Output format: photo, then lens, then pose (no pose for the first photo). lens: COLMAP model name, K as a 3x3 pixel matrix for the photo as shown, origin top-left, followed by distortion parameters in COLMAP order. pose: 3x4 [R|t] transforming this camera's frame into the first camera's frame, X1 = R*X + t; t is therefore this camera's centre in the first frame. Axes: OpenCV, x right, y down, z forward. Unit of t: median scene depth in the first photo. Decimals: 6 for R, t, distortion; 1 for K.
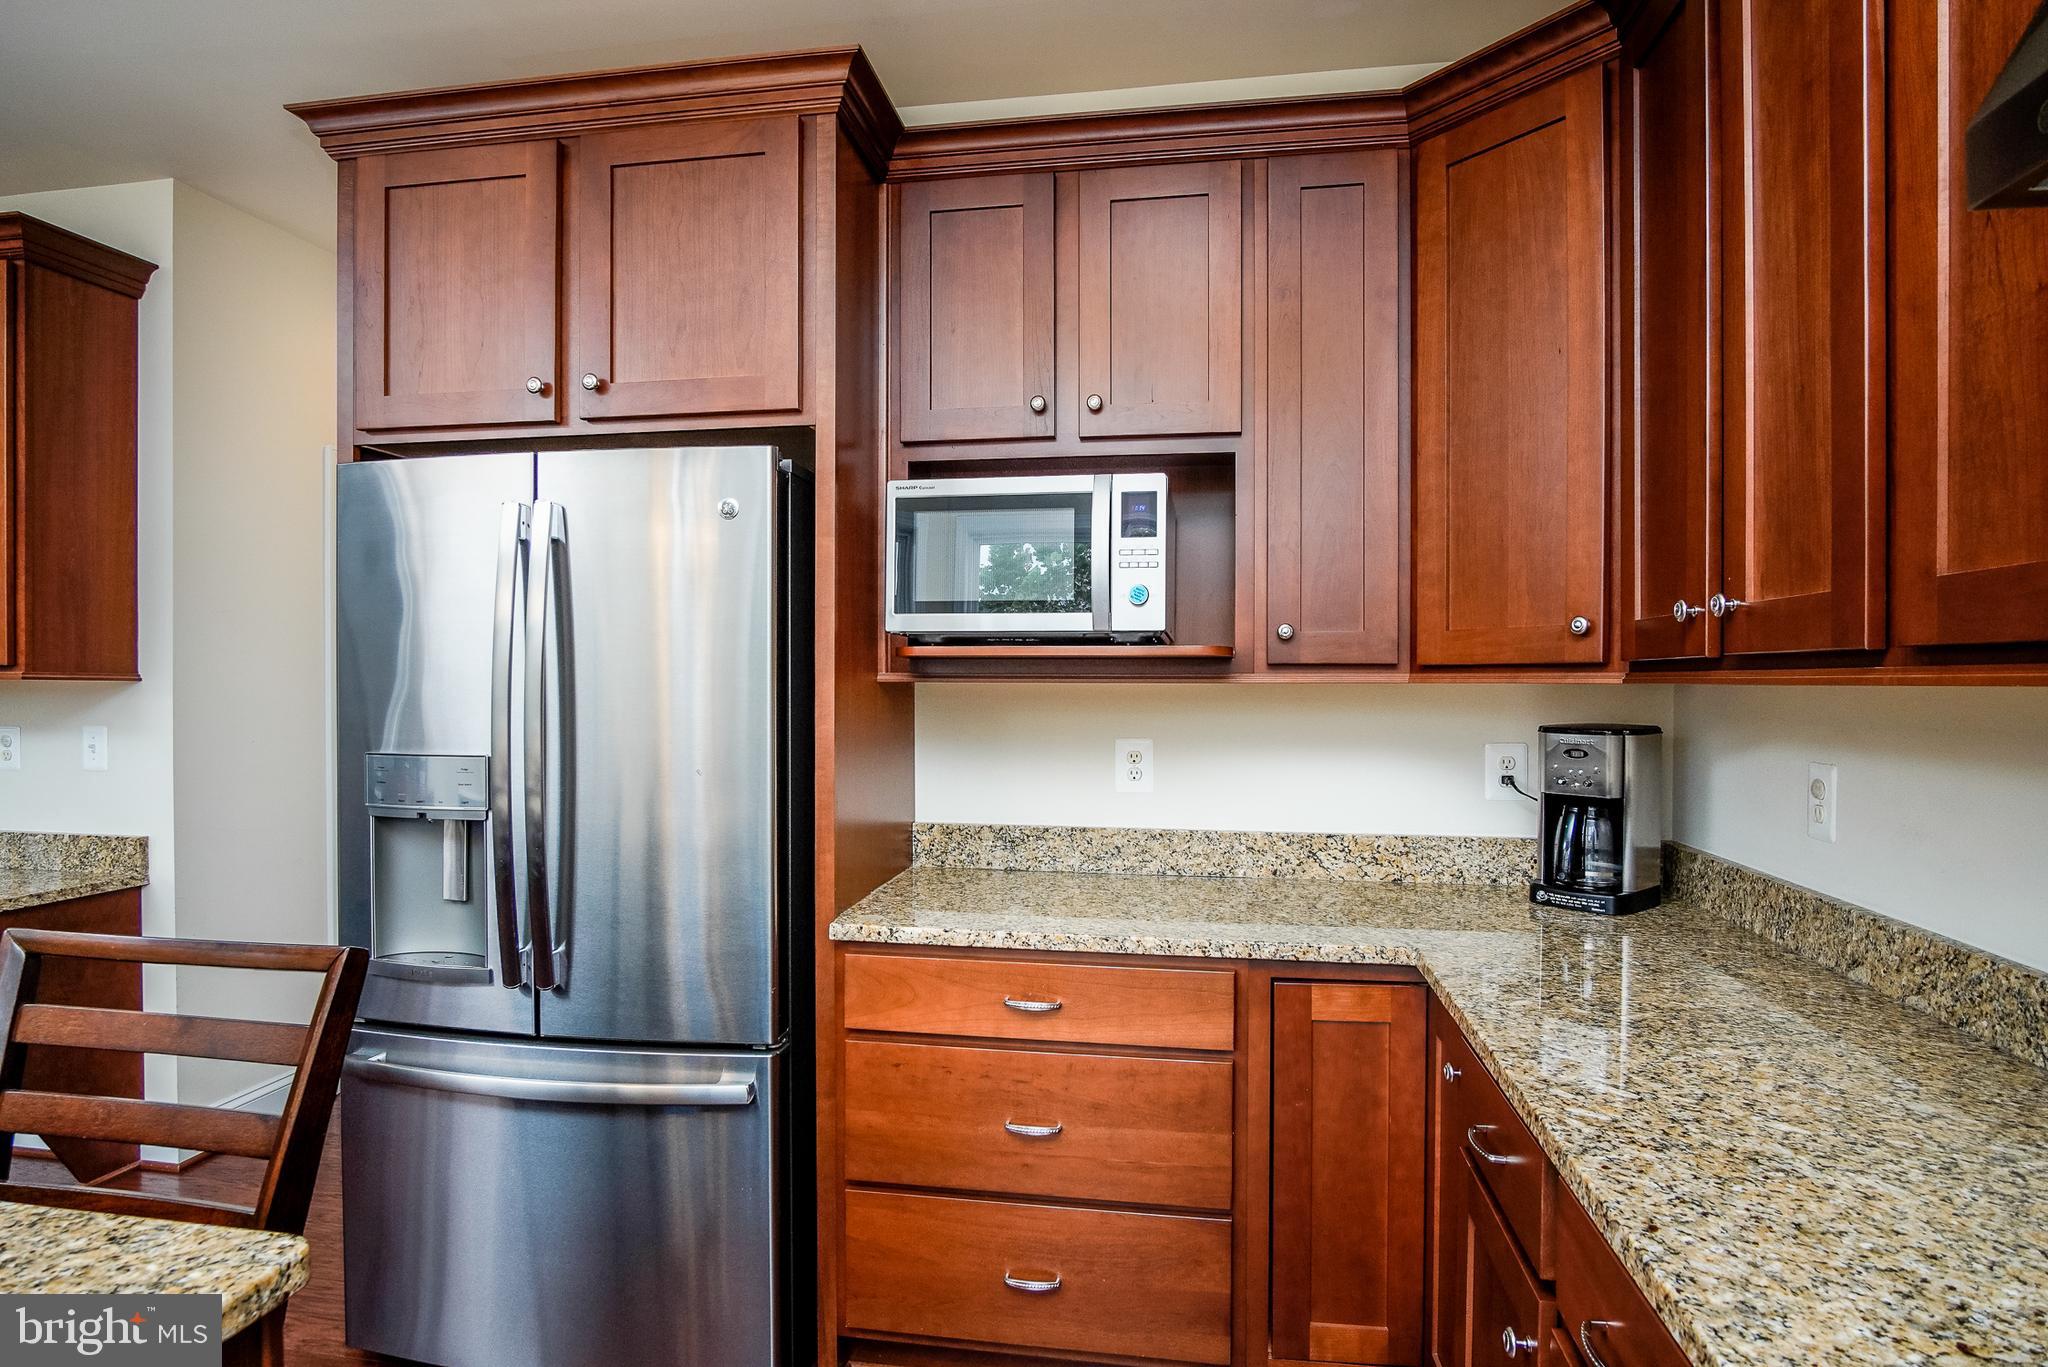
lens RADIAL K [[1117.7, 0, 1022.2], [0, 1117.7, 689.8], [0, 0, 1]] dist [-0.023116, 0.001542]
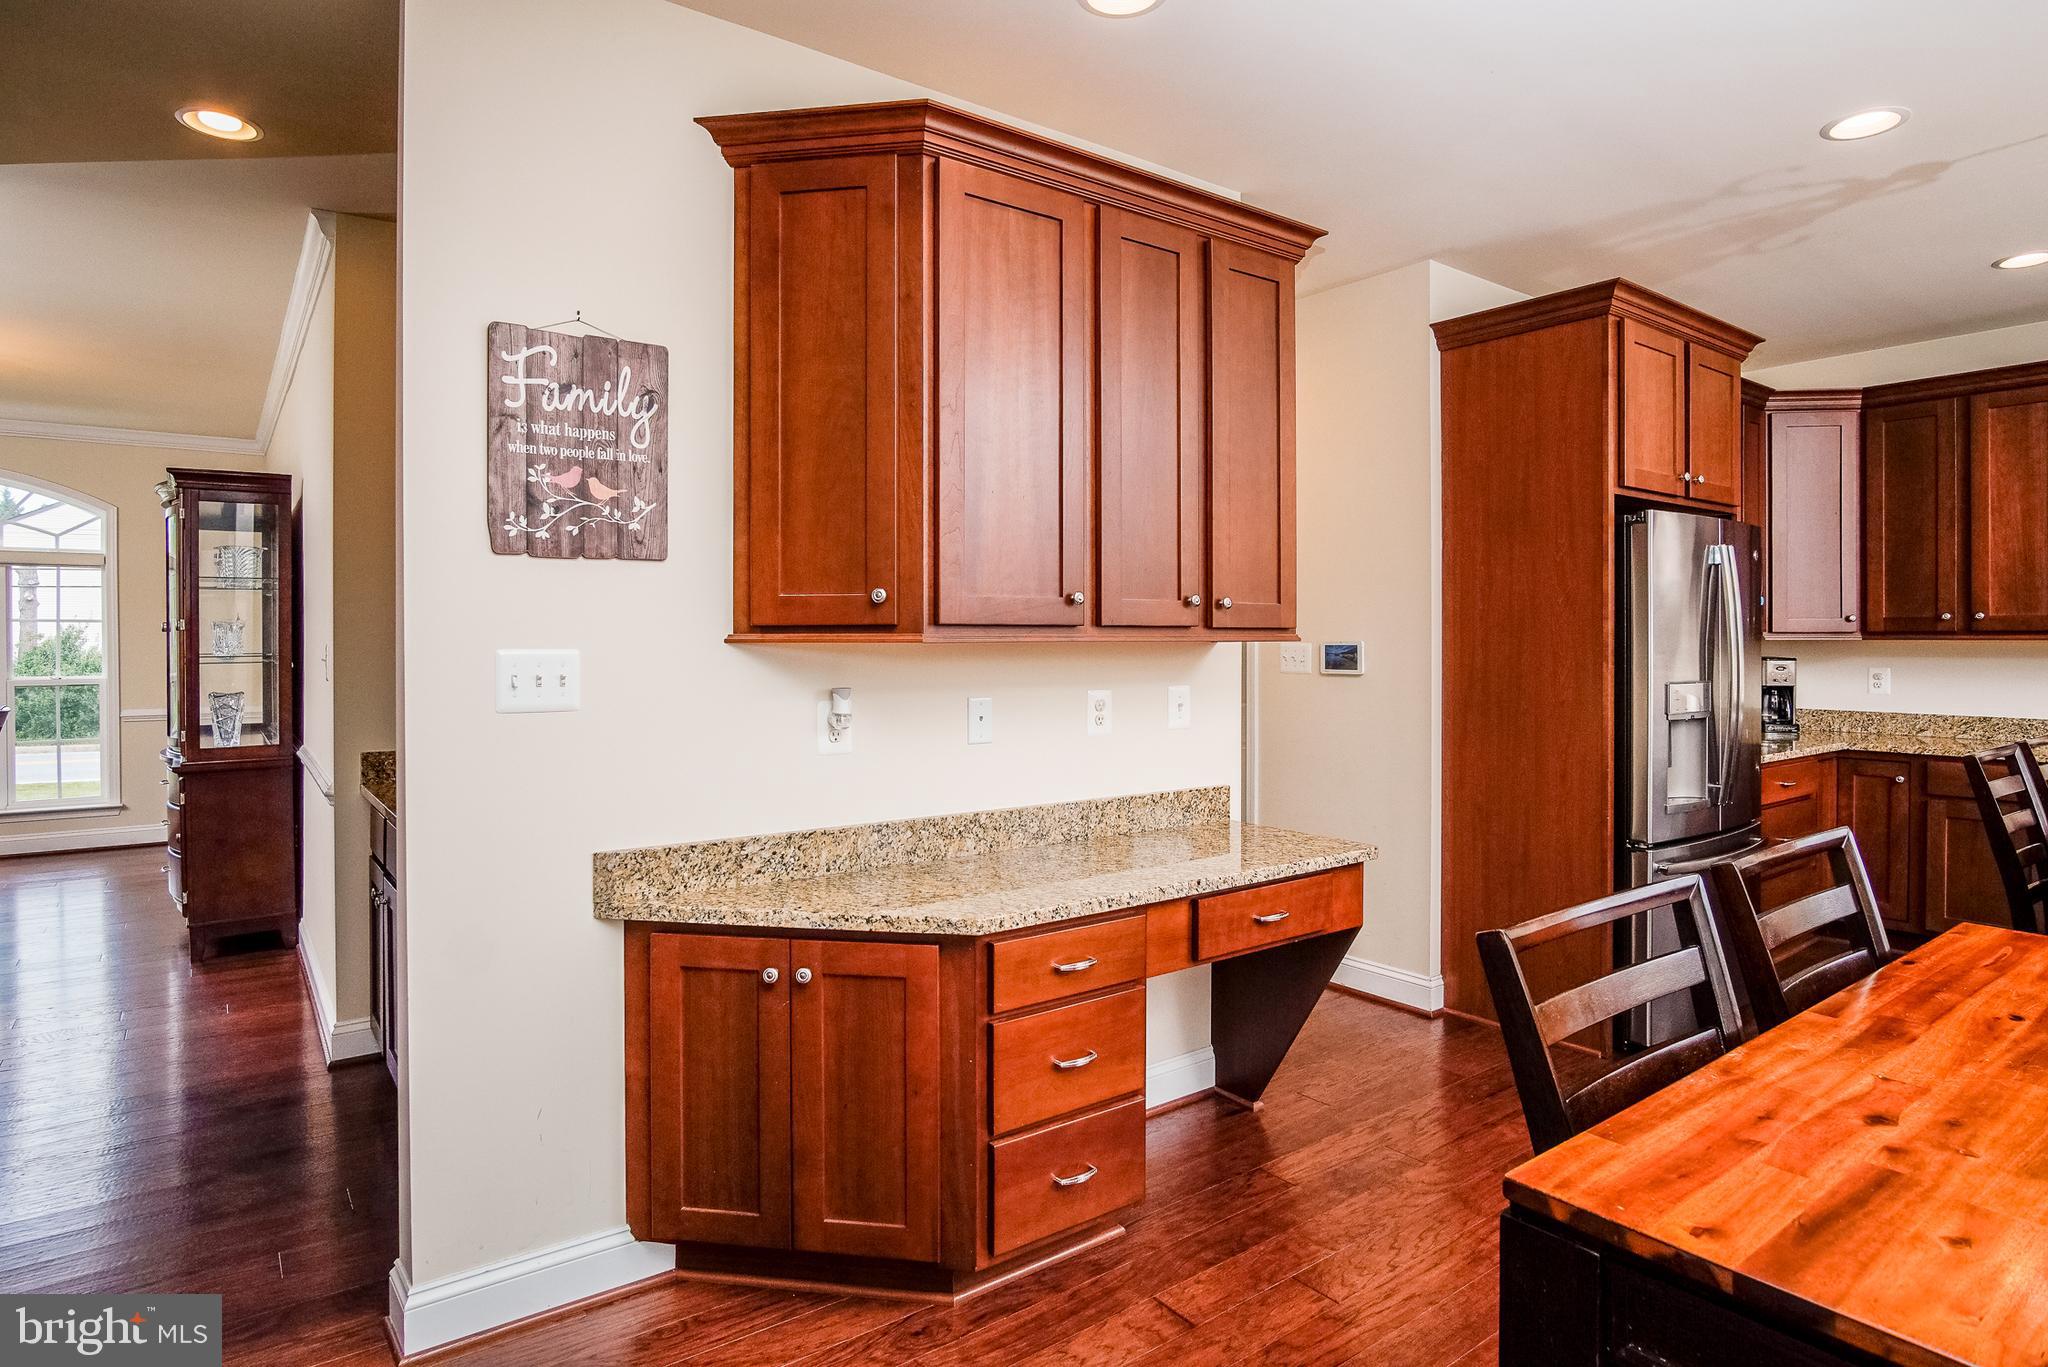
lens RADIAL K [[1114.5, 0, 1019.2], [0, 1114.5, 645.9], [0, 0, 1]] dist [-0.023096, 0.000150]
pose [[0.693975, -0.007550, 0.719959, -2.466490], [0.009898, 0.999951, 0.000945, -0.012074], [-0.719931, 0.006471, 0.694016, 0.532475]]
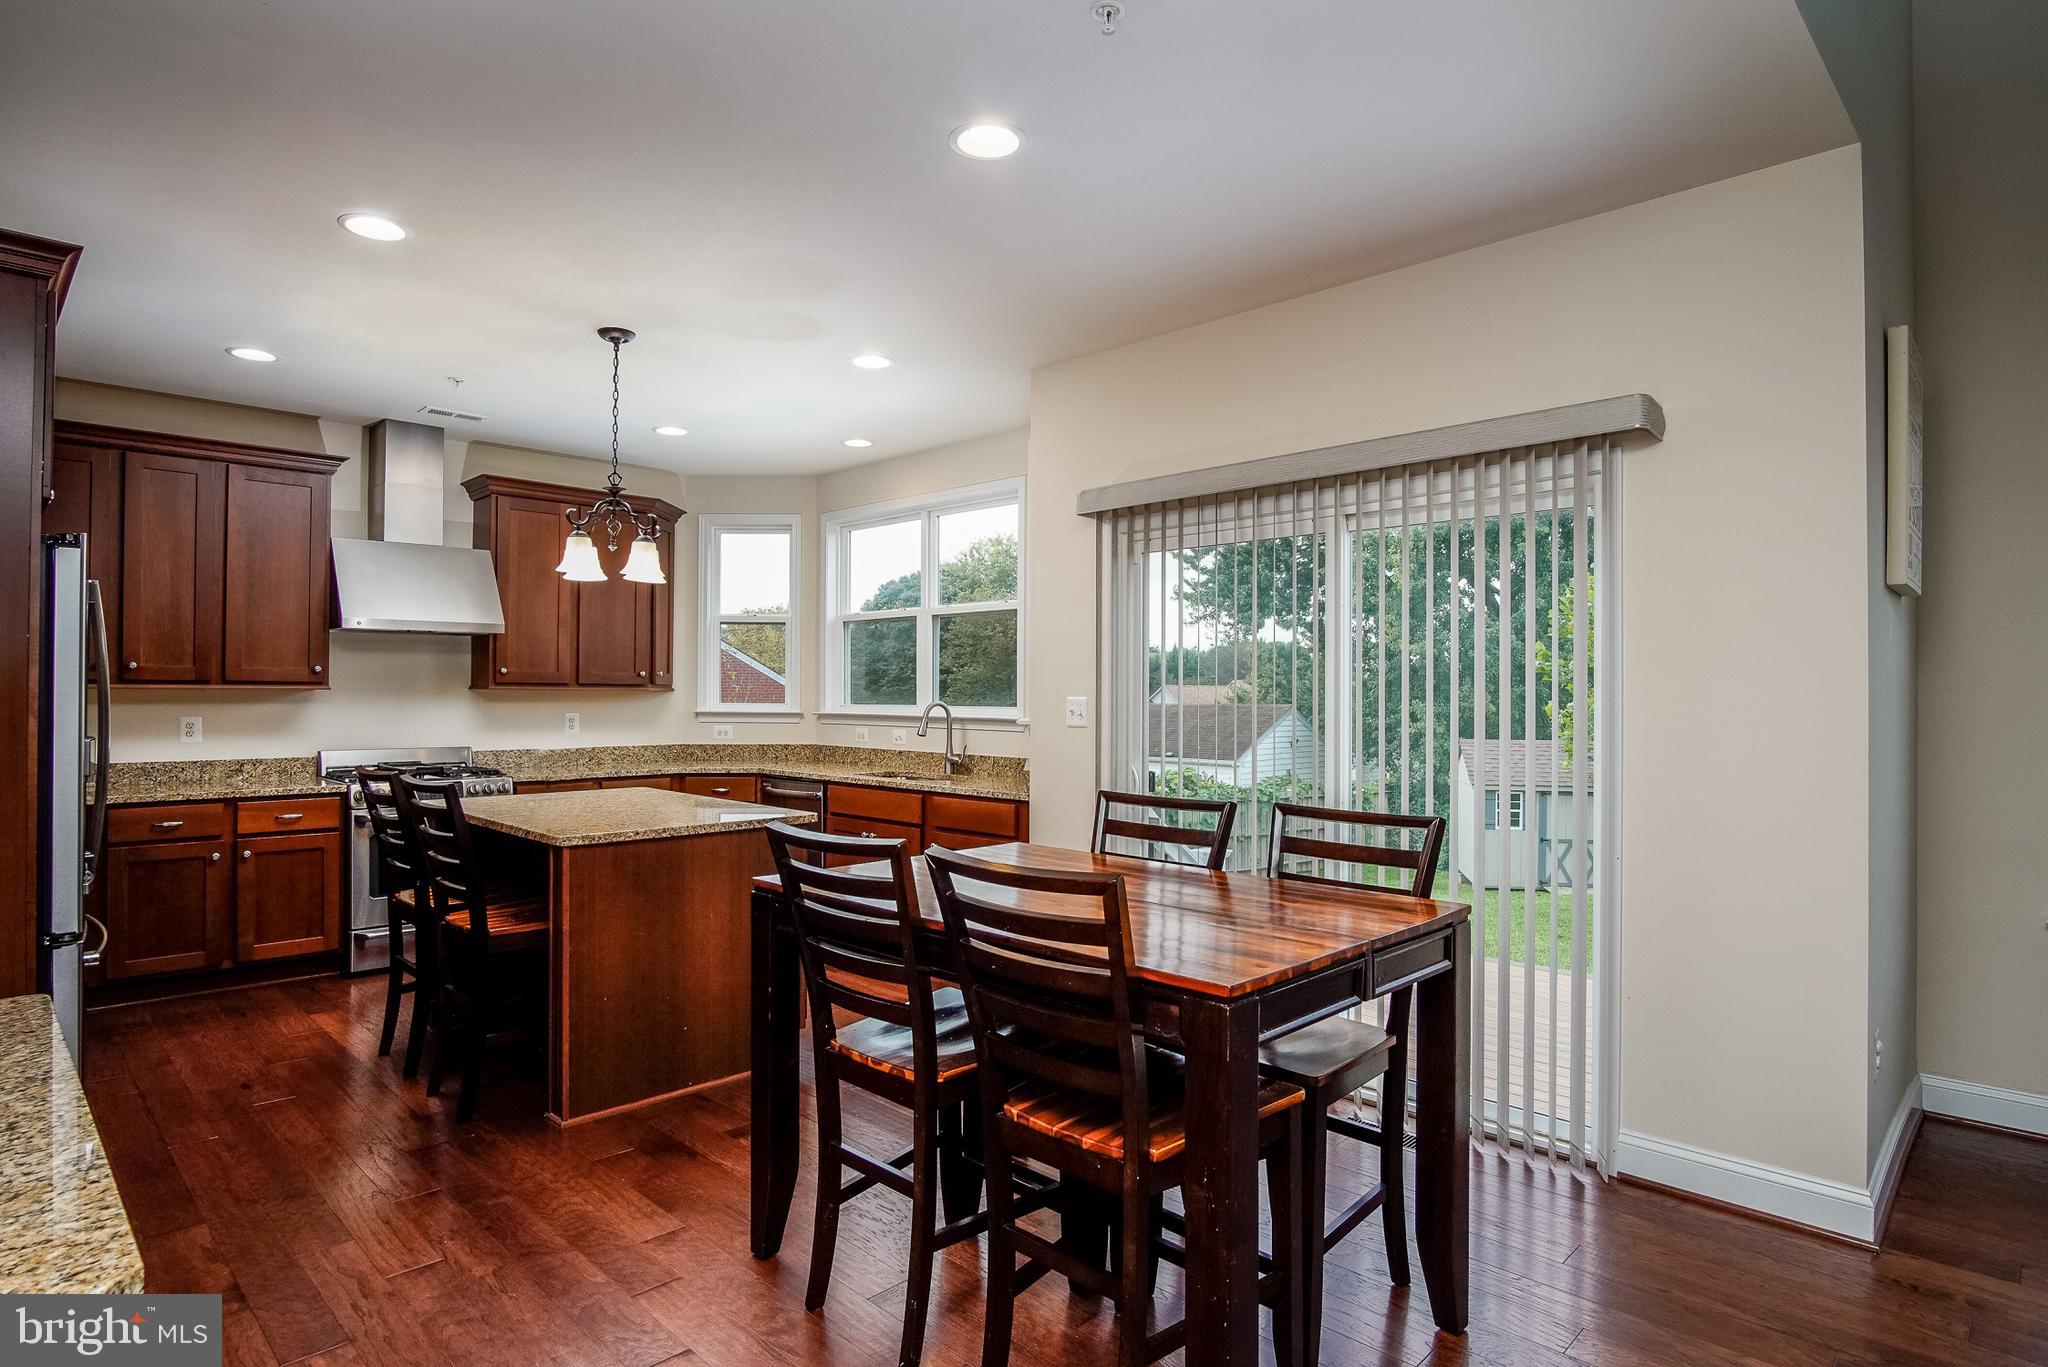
lens RADIAL K [[1095.3, 0, 1022.9], [0, 1095.3, 688.4], [0, 0, 1]] dist [-0.027308, 0.000669]
pose [[-0.815658, -0.005201, 0.578512, -2.354403], [-0.002108, 0.999980, 0.006019, -0.021240], [-0.578531, 0.003690, -0.815652, 1.411400]]
